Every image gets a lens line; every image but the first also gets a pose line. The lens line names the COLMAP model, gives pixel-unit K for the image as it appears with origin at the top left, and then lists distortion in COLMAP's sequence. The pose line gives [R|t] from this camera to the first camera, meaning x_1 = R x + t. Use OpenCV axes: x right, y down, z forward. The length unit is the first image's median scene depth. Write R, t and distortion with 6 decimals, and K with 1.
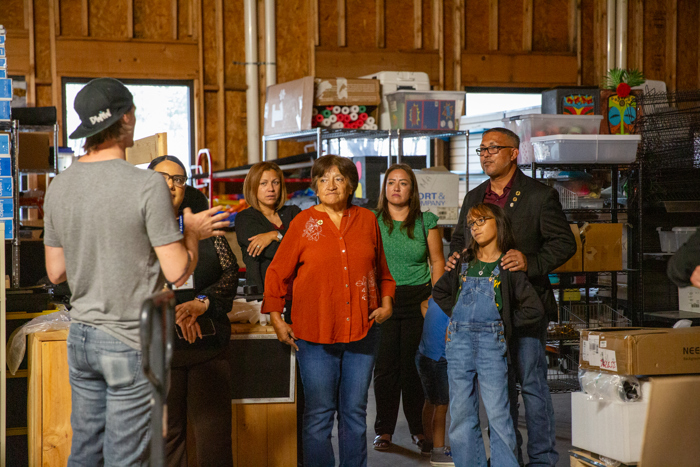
lens RADIAL K [[1376.6, 0, 348.8], [0, 1376.6, 235.8], [0, 0, 1]] dist [0.333027, 0.000000]
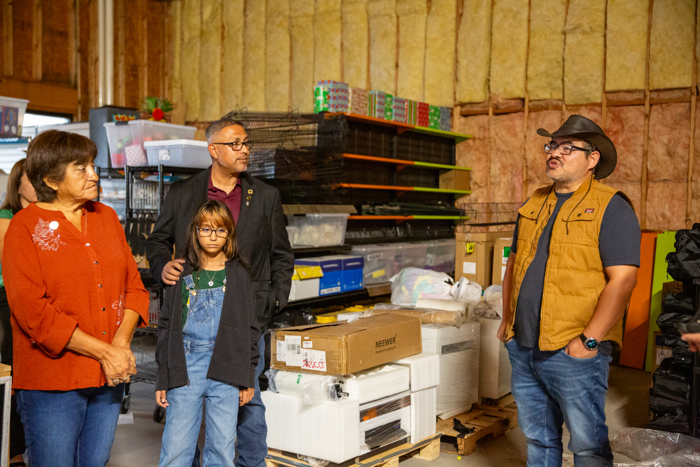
lens RADIAL K [[792.7, 0, 331.4], [0, 792.7, 239.6], [0, 0, 1]] dist [0.082302, 0.000000]
pose [[0.817745, -0.005438, 0.575554, -0.114750], [-0.003605, 0.999887, 0.014569, -0.005730], [-0.575569, -0.013989, 0.817634, 0.451714]]
